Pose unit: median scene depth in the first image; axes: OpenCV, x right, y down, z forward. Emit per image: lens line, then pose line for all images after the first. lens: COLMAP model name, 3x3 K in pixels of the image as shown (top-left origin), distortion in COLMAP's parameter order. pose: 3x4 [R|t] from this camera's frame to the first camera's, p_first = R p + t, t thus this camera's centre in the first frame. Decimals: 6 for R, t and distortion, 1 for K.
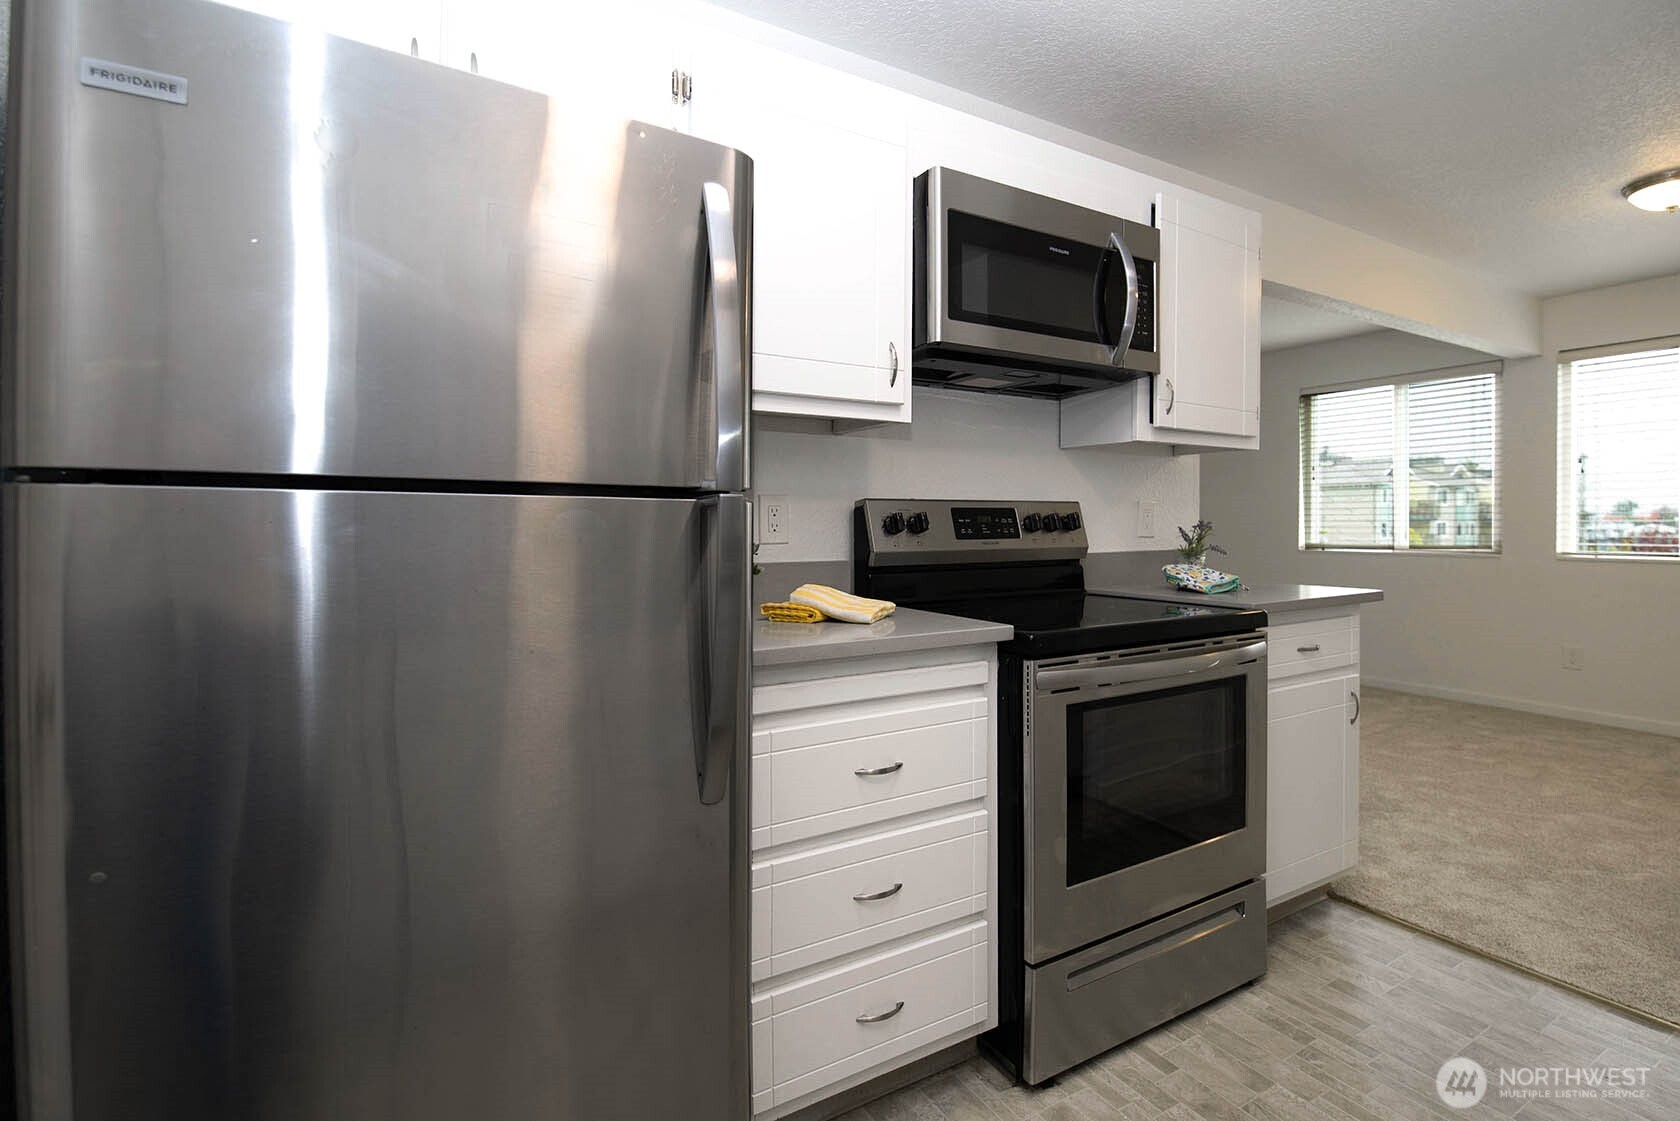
lens RADIAL K [[813.7, 0, 806.6], [0, 813.7, 535.4], [0, 0, 1]] dist [-0.008301, -0.007664]
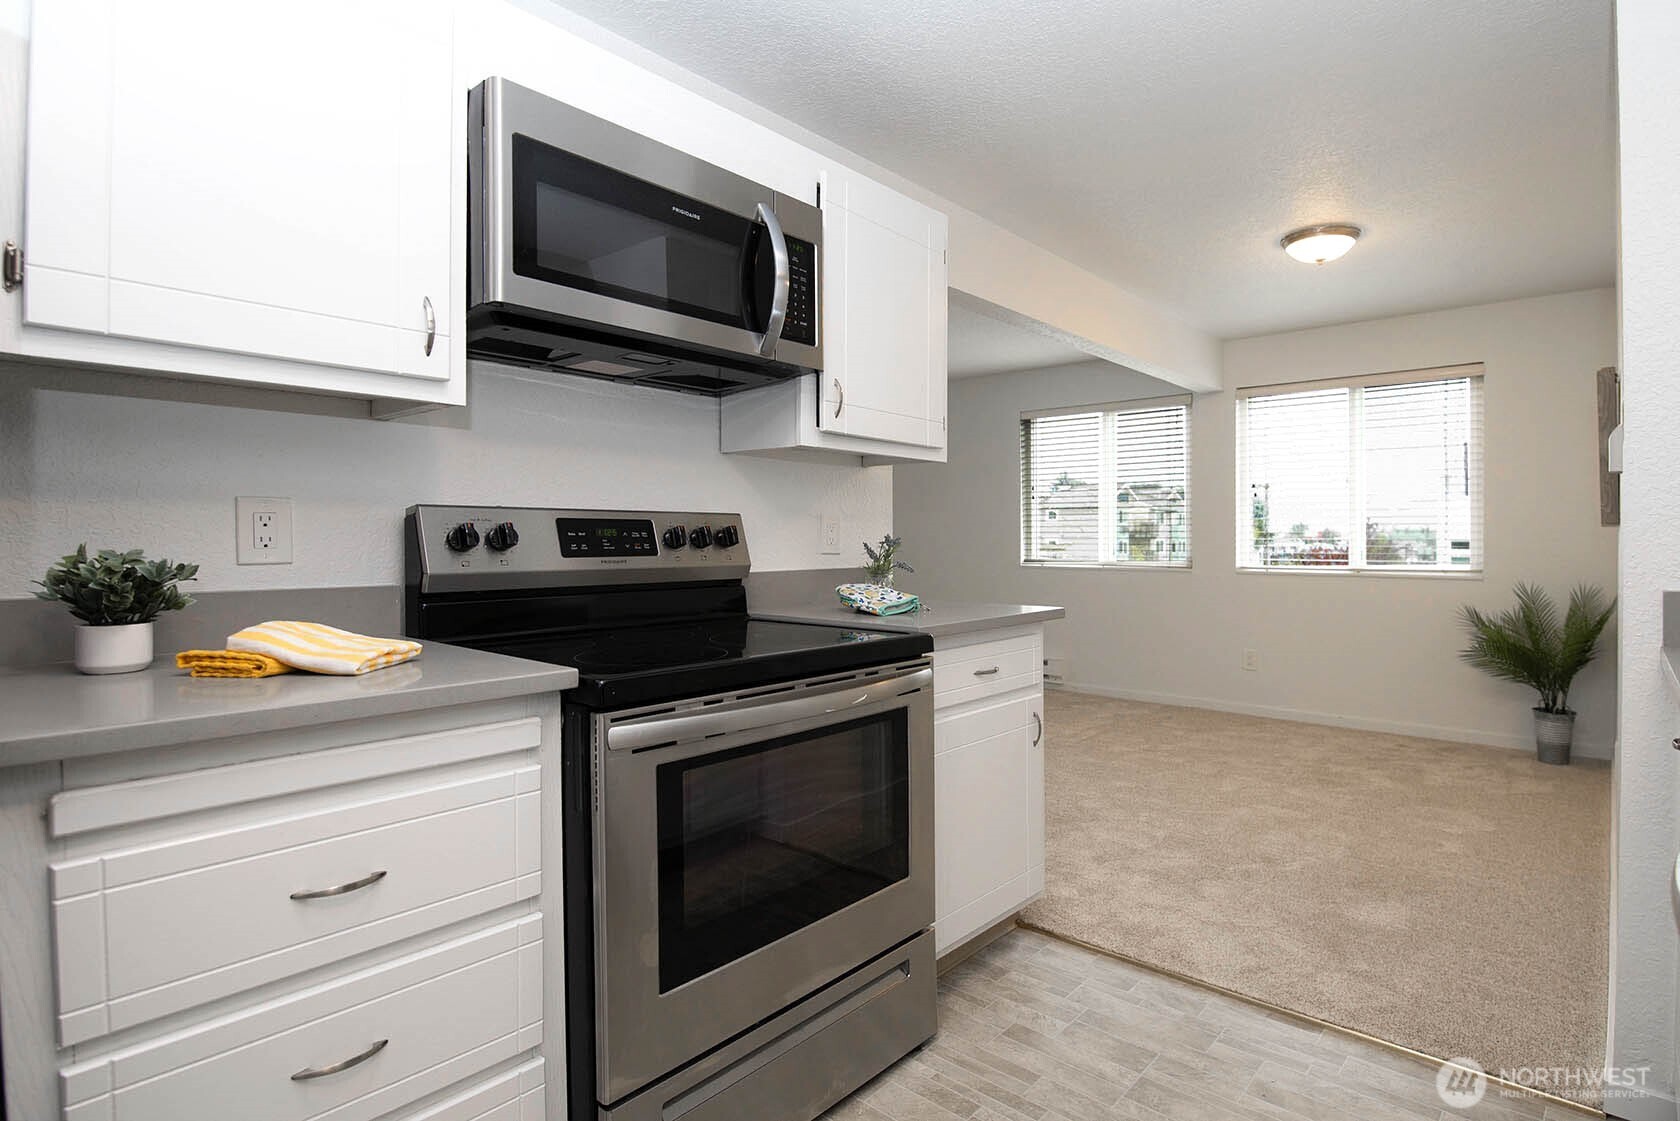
lens RADIAL K [[755.9, 0, 835.6], [0, 755.9, 541.9], [0, 0, 1]] dist [-0.007427, -0.002180]
pose [[0.971895, 0.002431, 0.235404, 0.258350], [0.000772, 0.999908, -0.013512, -0.000183], [-0.235415, 0.013314, 0.971804, 0.194550]]
